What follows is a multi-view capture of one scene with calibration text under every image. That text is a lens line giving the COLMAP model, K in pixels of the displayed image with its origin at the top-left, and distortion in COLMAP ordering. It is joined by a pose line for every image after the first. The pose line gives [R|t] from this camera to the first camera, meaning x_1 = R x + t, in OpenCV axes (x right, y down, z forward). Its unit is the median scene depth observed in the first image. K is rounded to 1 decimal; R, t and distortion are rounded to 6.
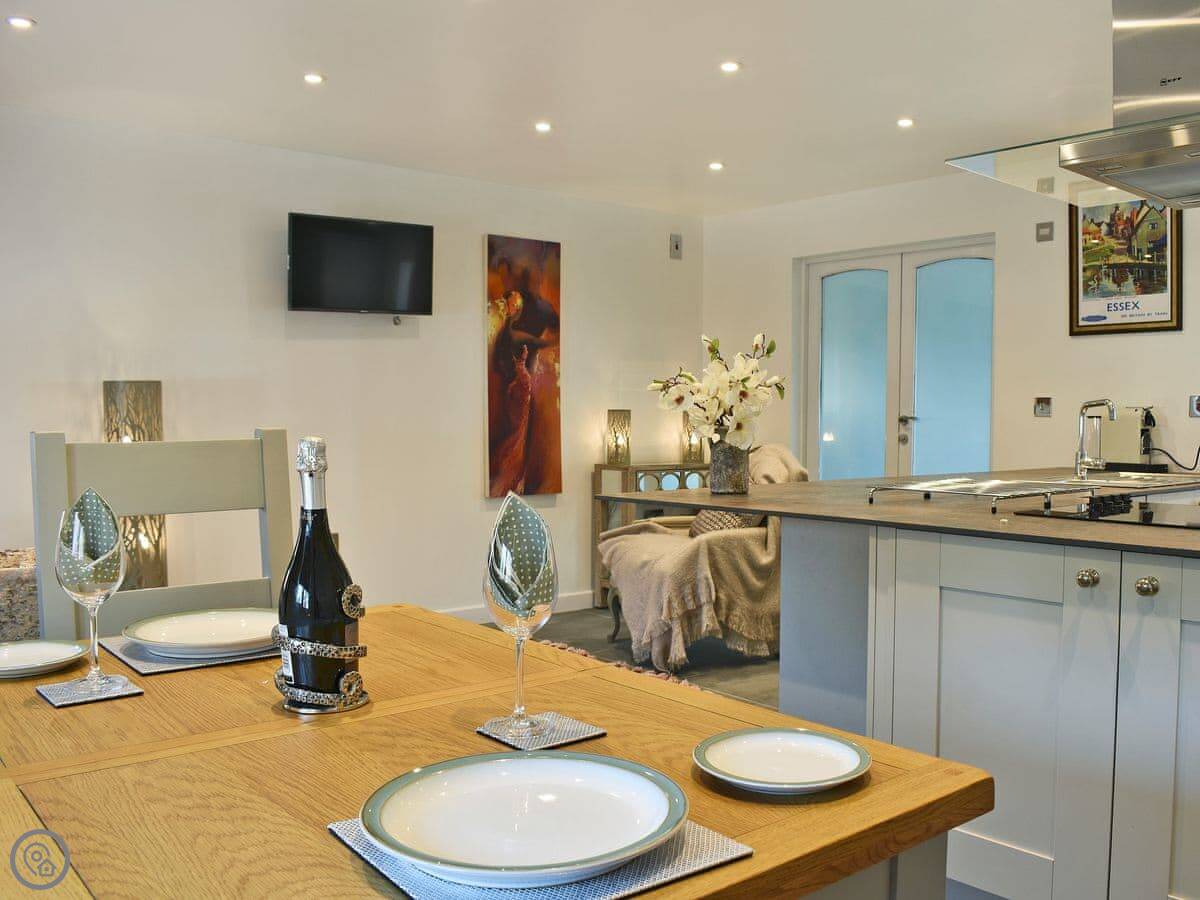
lens RADIAL K [[1055.4, 0, 612.6], [0, 1055.4, 439.7], [0, 0, 1]] dist [-0.067459, -0.003597]
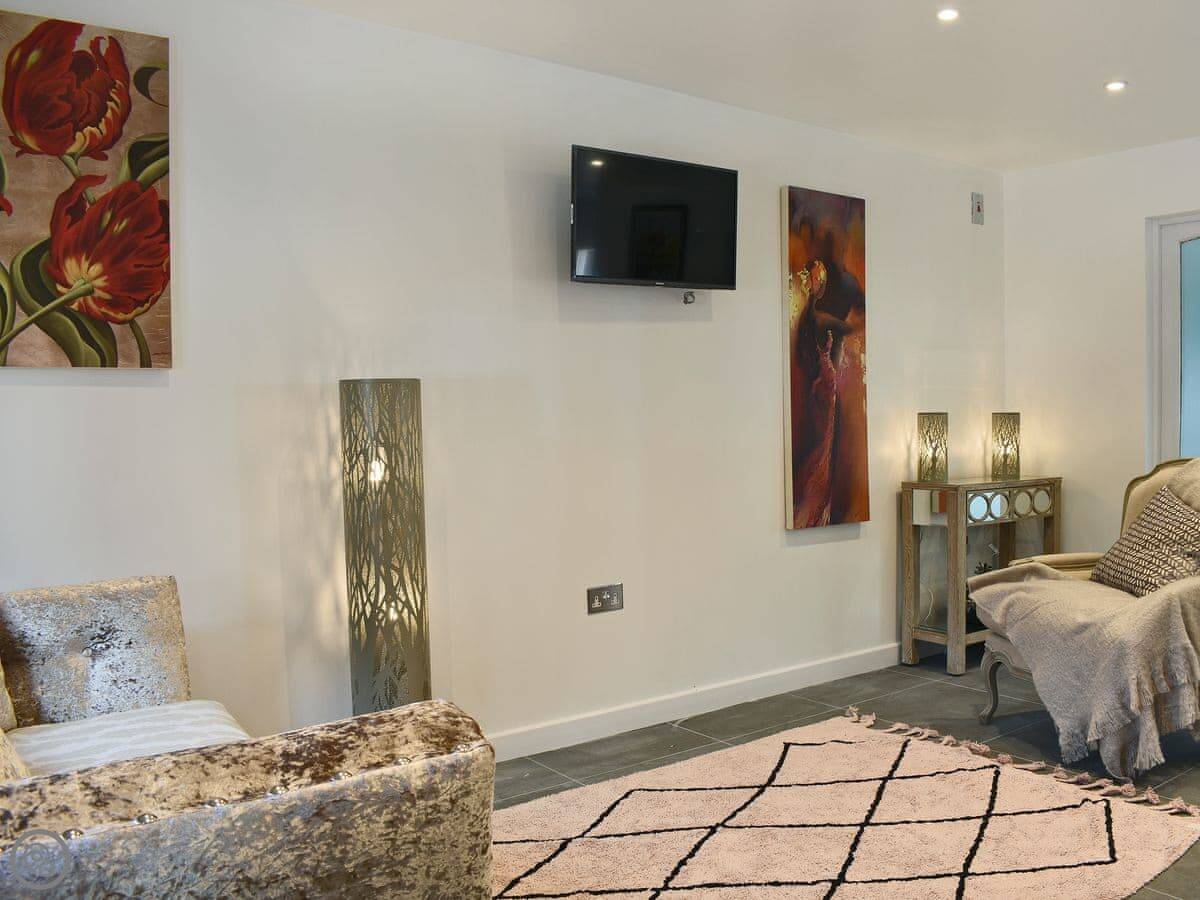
lens RADIAL K [[1055.4, 0, 647.5], [0, 1055.4, 439.5], [0, 0, 1]] dist [-0.067459, -0.003597]
pose [[0.999259, -0.013368, -0.036089, -0.192792], [0.013208, 0.999902, -0.004650, -0.008236], [0.036148, 0.004170, 0.999338, 0.229716]]
